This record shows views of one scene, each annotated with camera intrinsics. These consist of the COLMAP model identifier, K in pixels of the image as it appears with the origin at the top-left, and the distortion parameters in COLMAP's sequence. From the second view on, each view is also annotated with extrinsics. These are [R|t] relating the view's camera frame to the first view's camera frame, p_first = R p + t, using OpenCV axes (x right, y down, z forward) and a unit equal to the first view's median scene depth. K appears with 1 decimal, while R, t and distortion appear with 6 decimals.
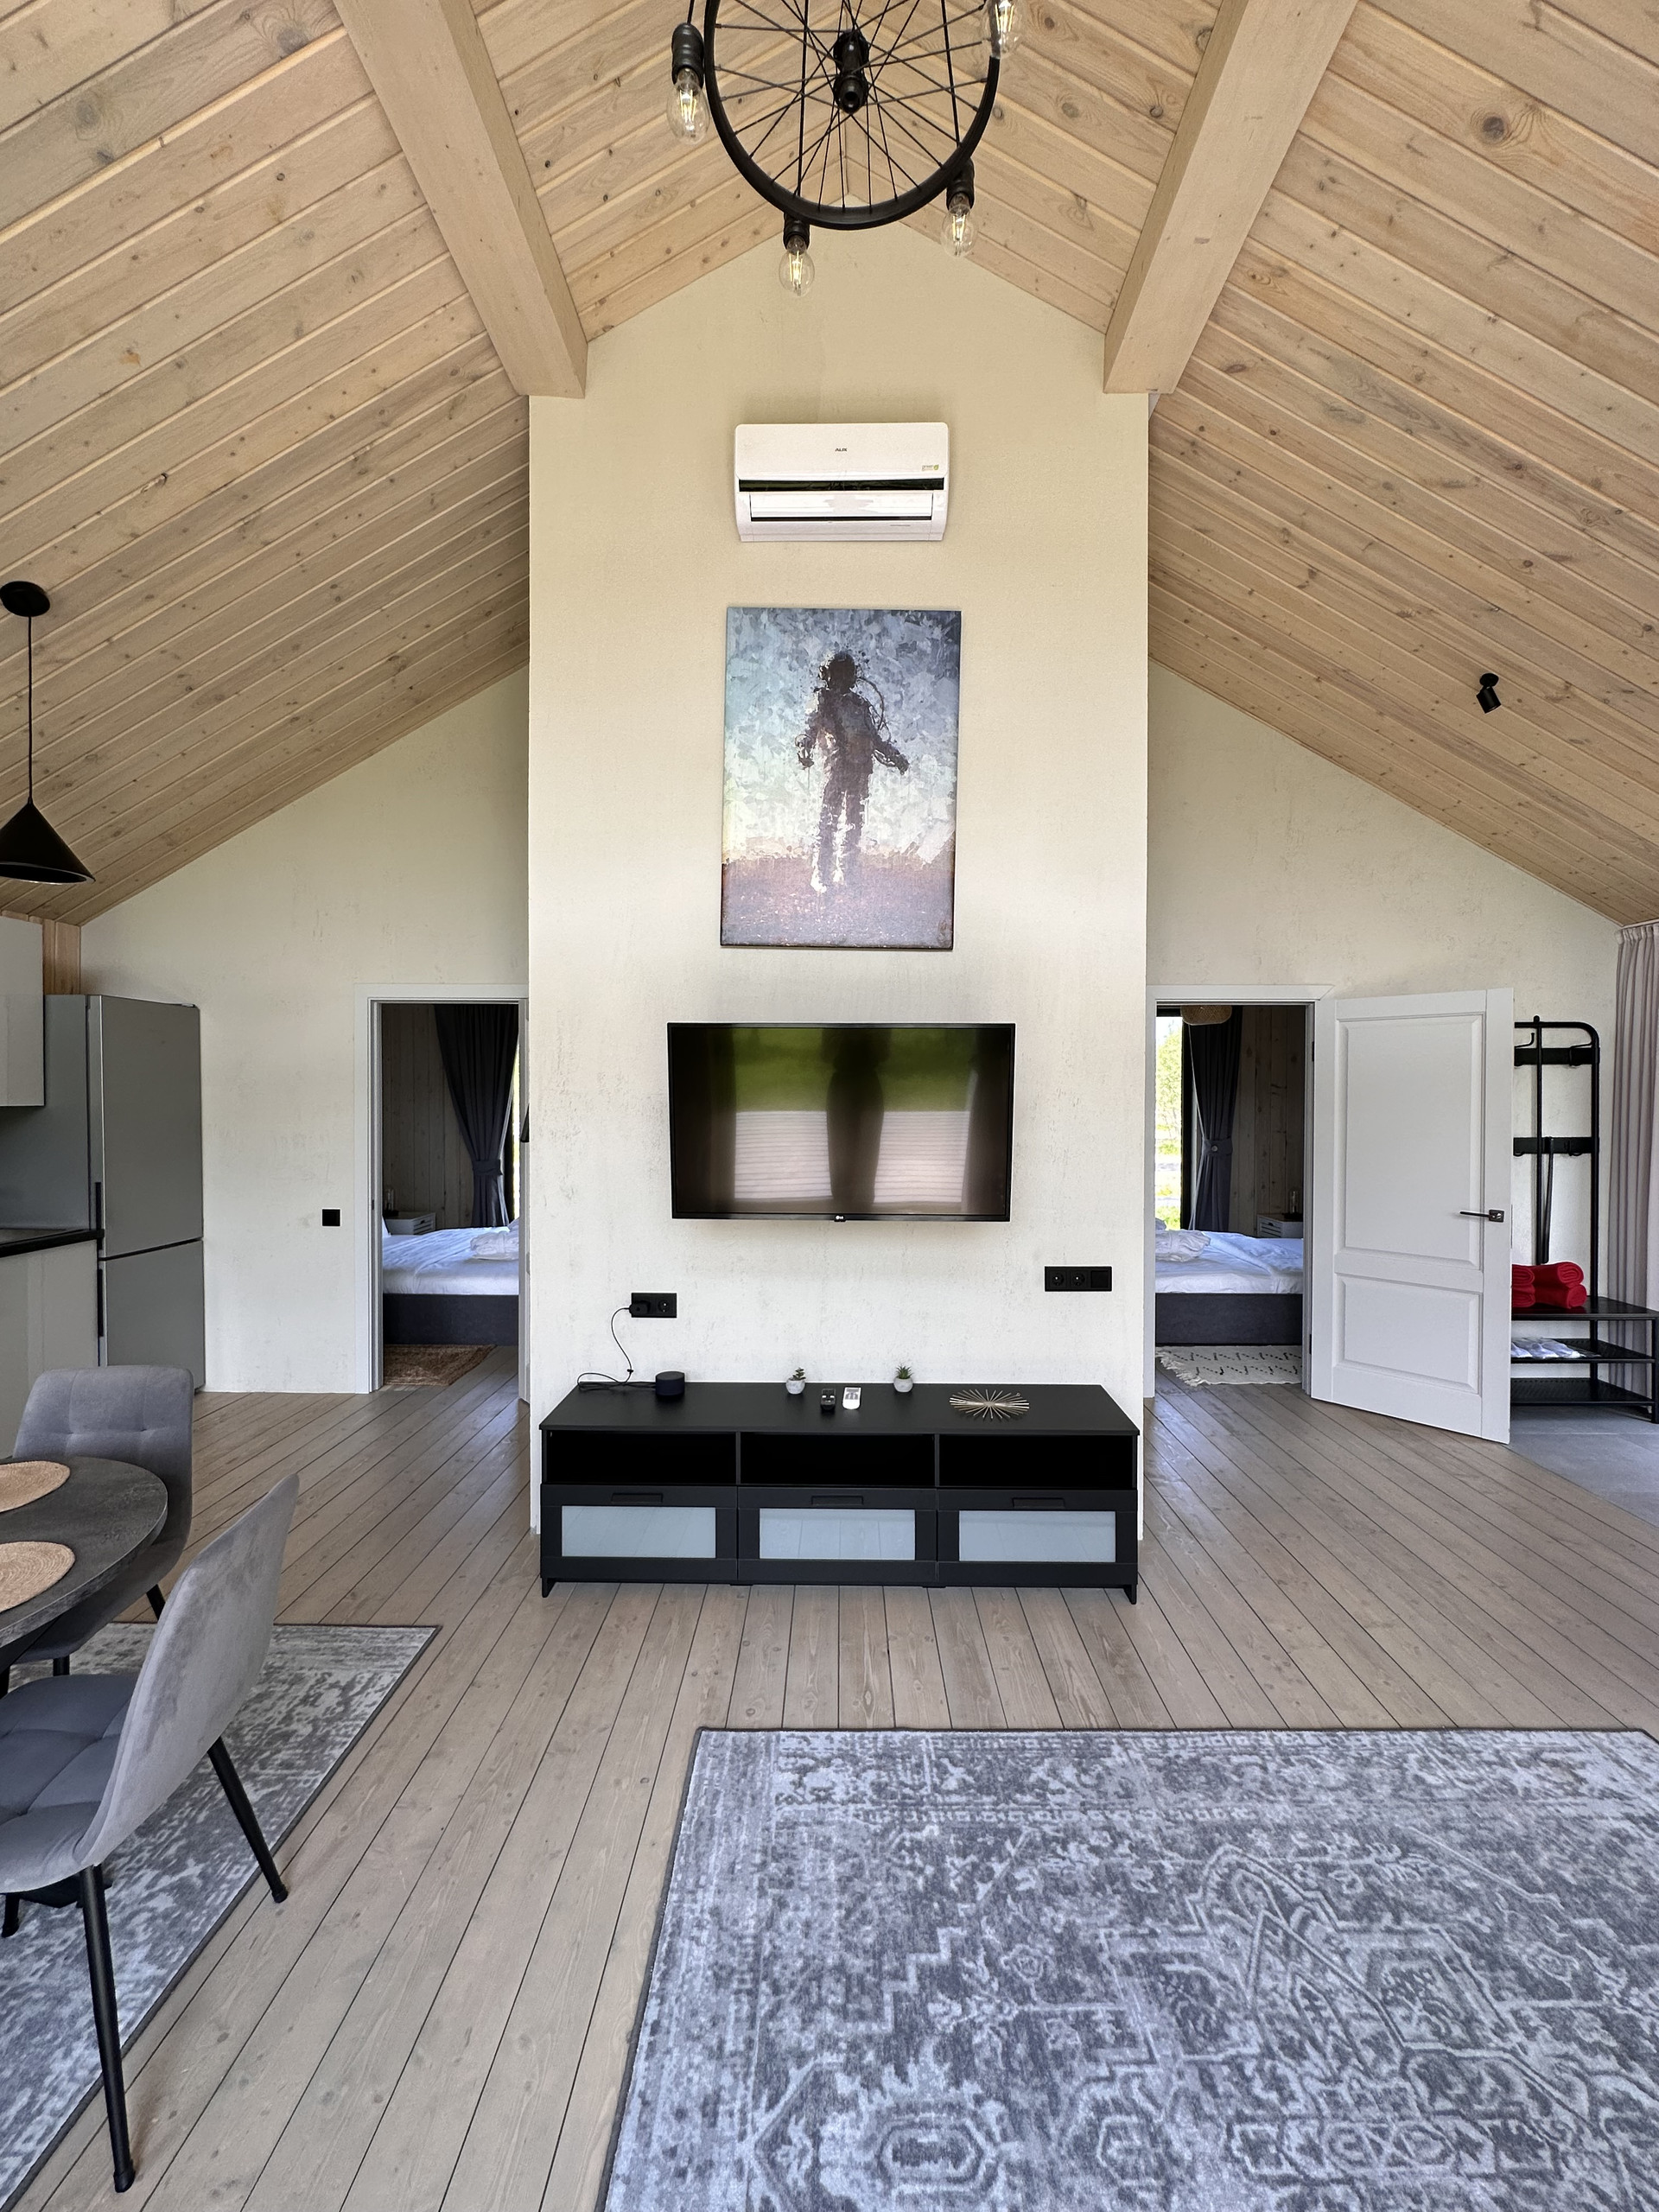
lens RADIAL K [[883.9, 0, 827.6], [0, 883.9, 1104.4], [0, 0, 1]] dist [-0.004095, 0.001717]
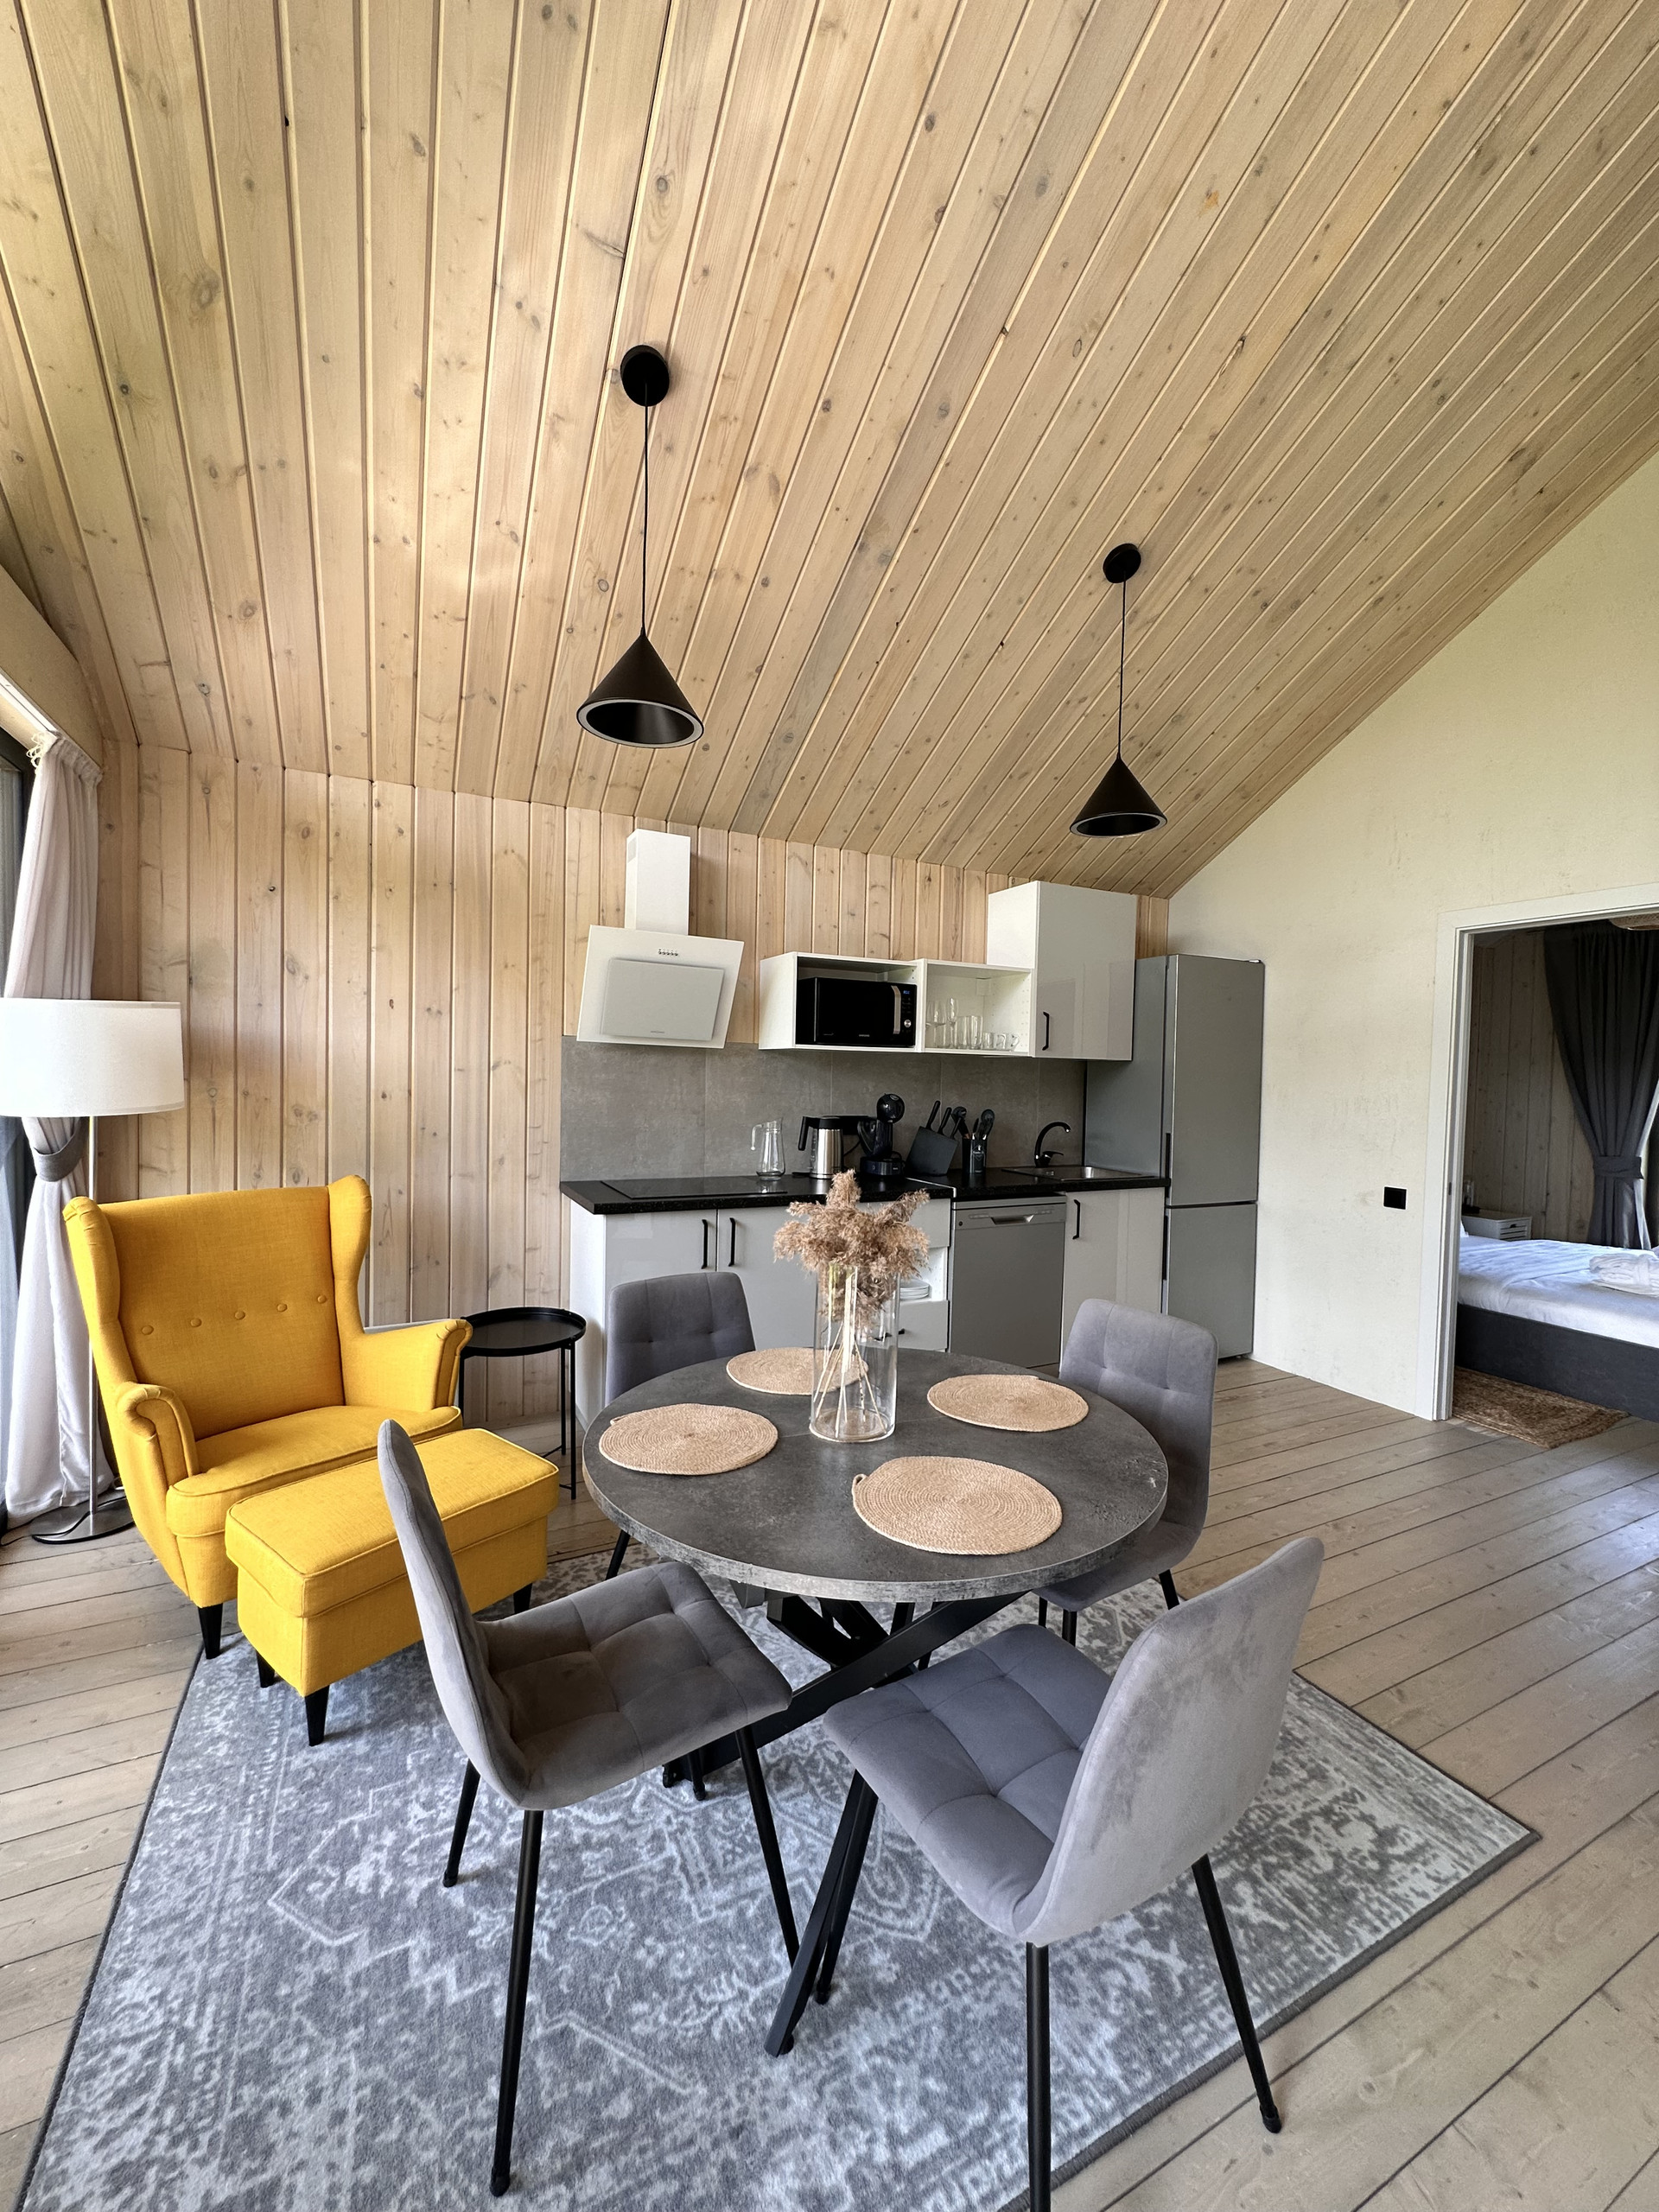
lens RADIAL K [[883.9, 0, 830.0], [0, 883.9, 1104.5], [0, 0, 1]] dist [-0.004095, 0.001717]
pose [[0.465141, 0.038823, -0.884385, -0.110683], [-0.030251, 0.999151, 0.027951, 0.048449], [0.884720, 0.013753, 0.465920, 0.199229]]
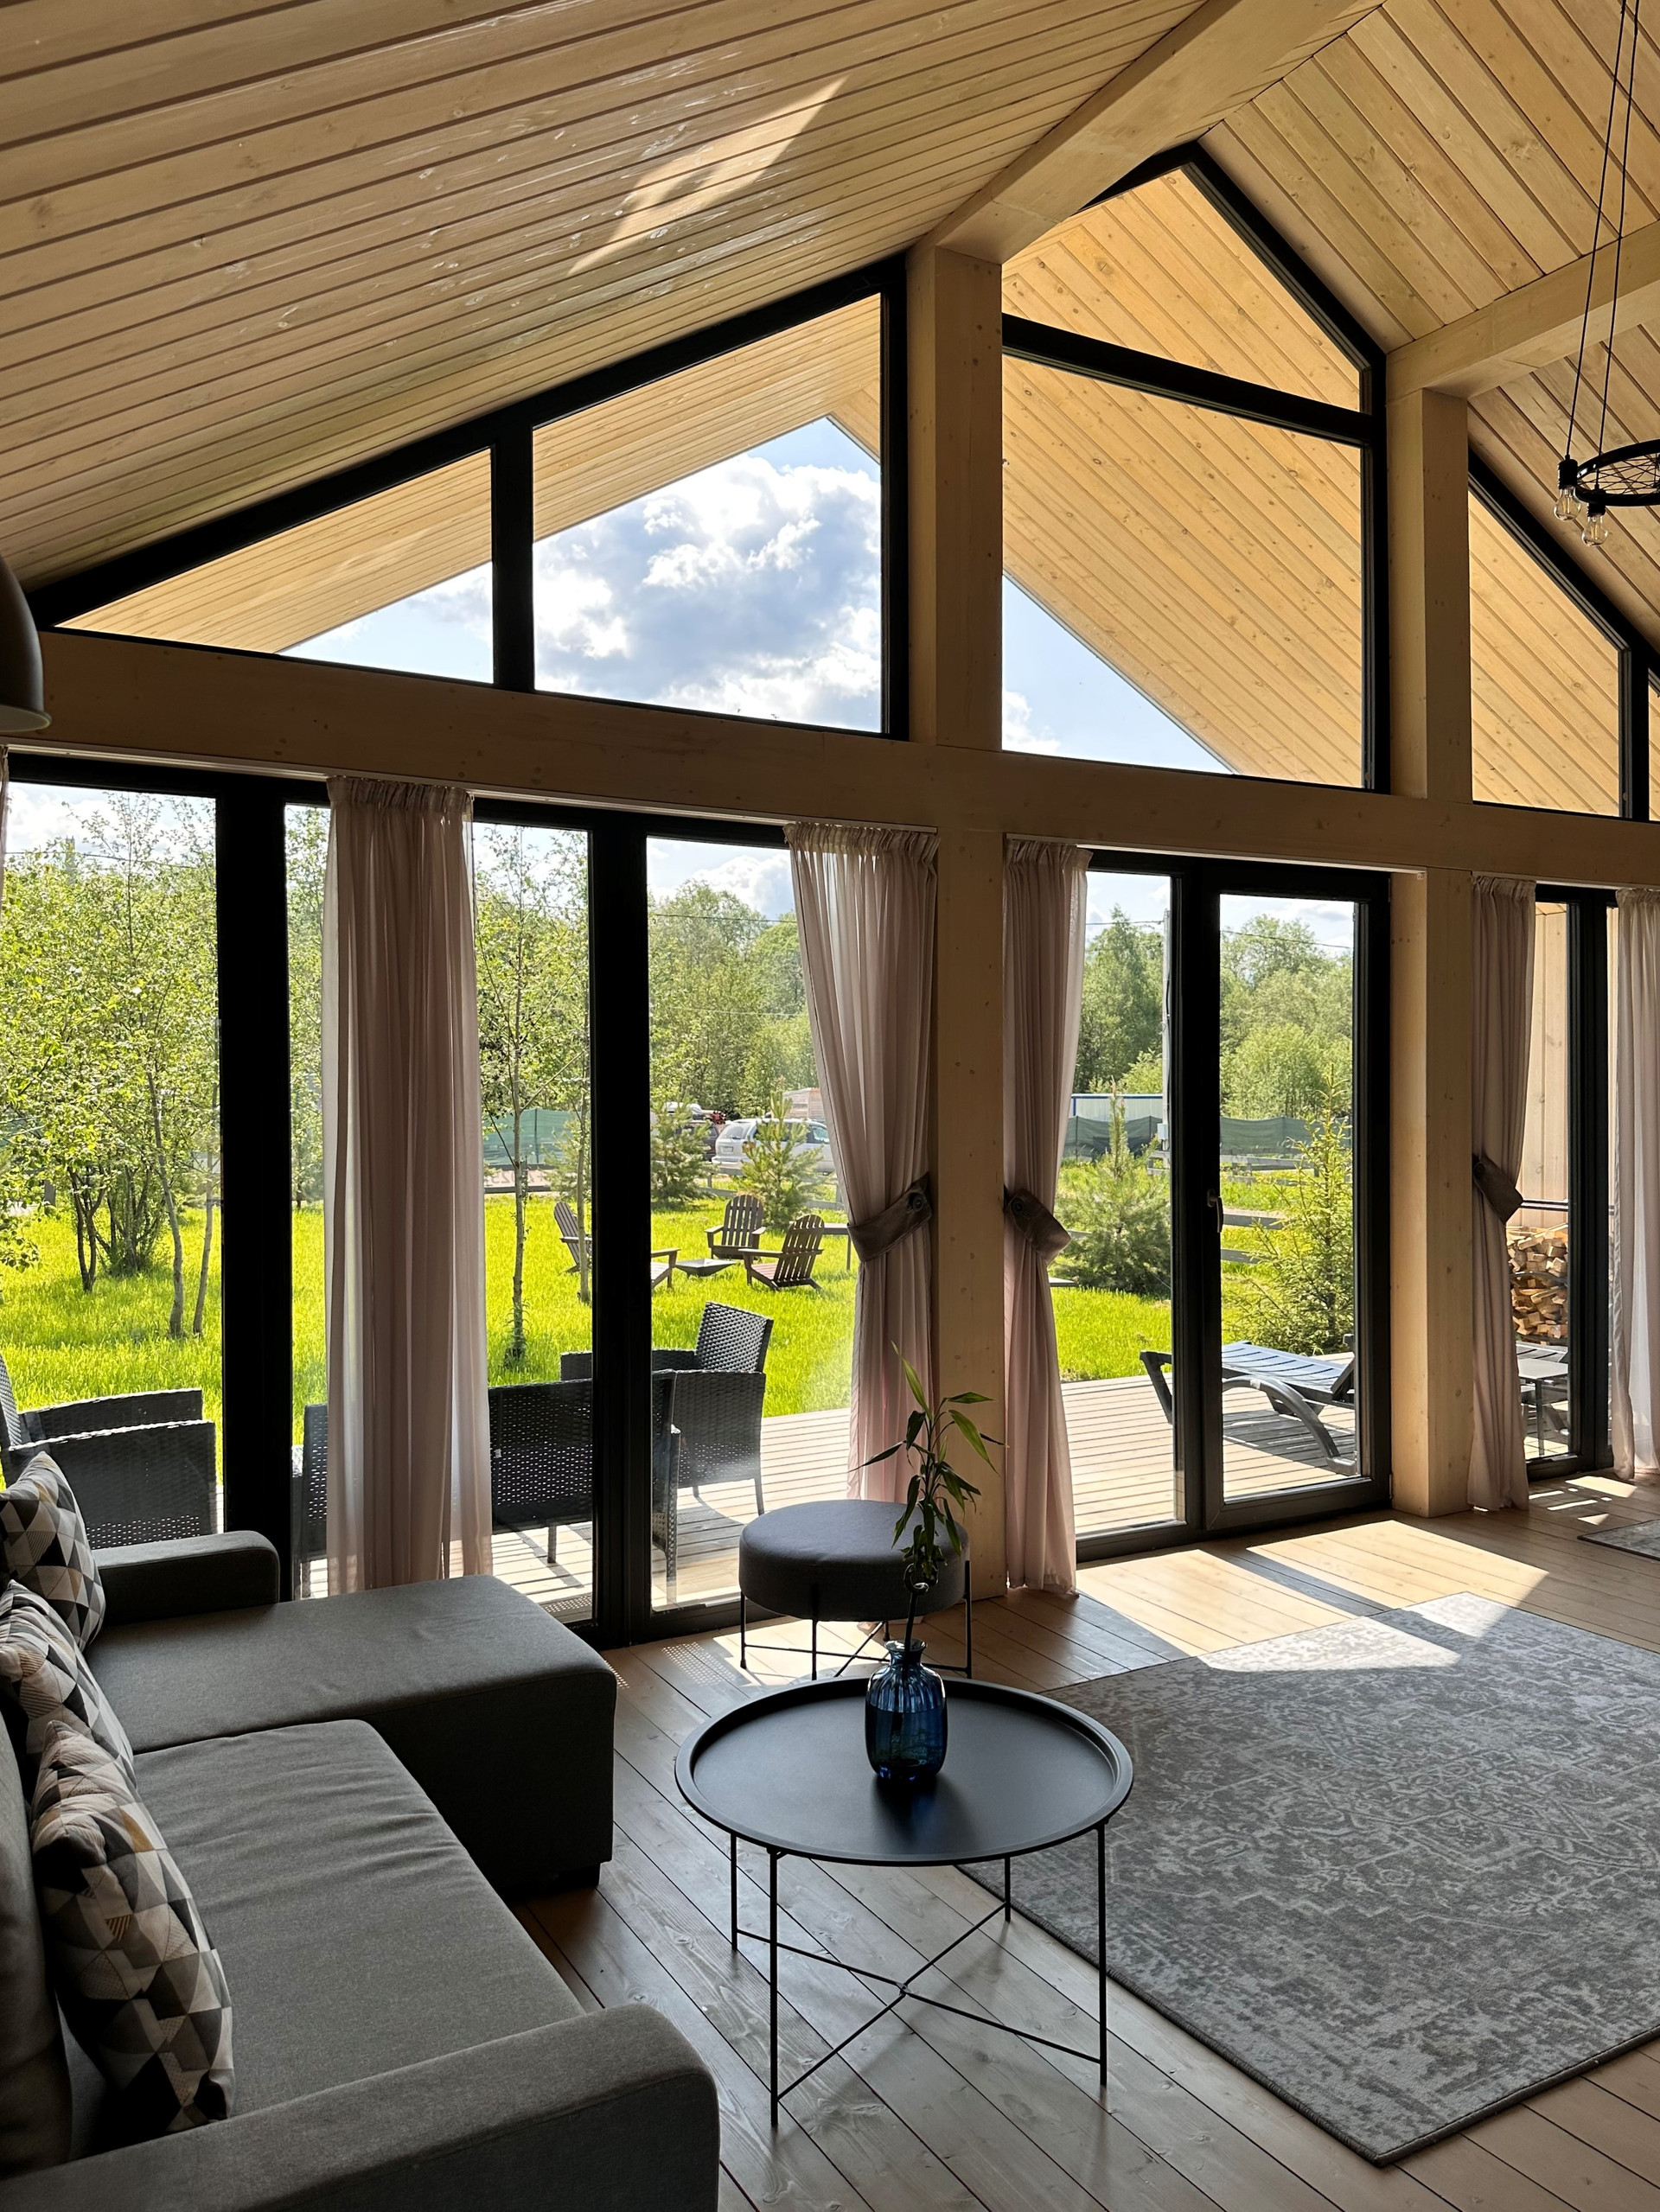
lens RADIAL K [[1616.7, 0, 866.4], [0, 1616.7, 1101.4], [0, 0, 1]] dist [0.044568, -0.052254]
pose [[-0.855779, 0.003284, -0.517332, 1.238953], [-0.002875, 0.999934, 0.011105, 0.002929], [0.517334, 0.010991, -0.855713, 1.218787]]
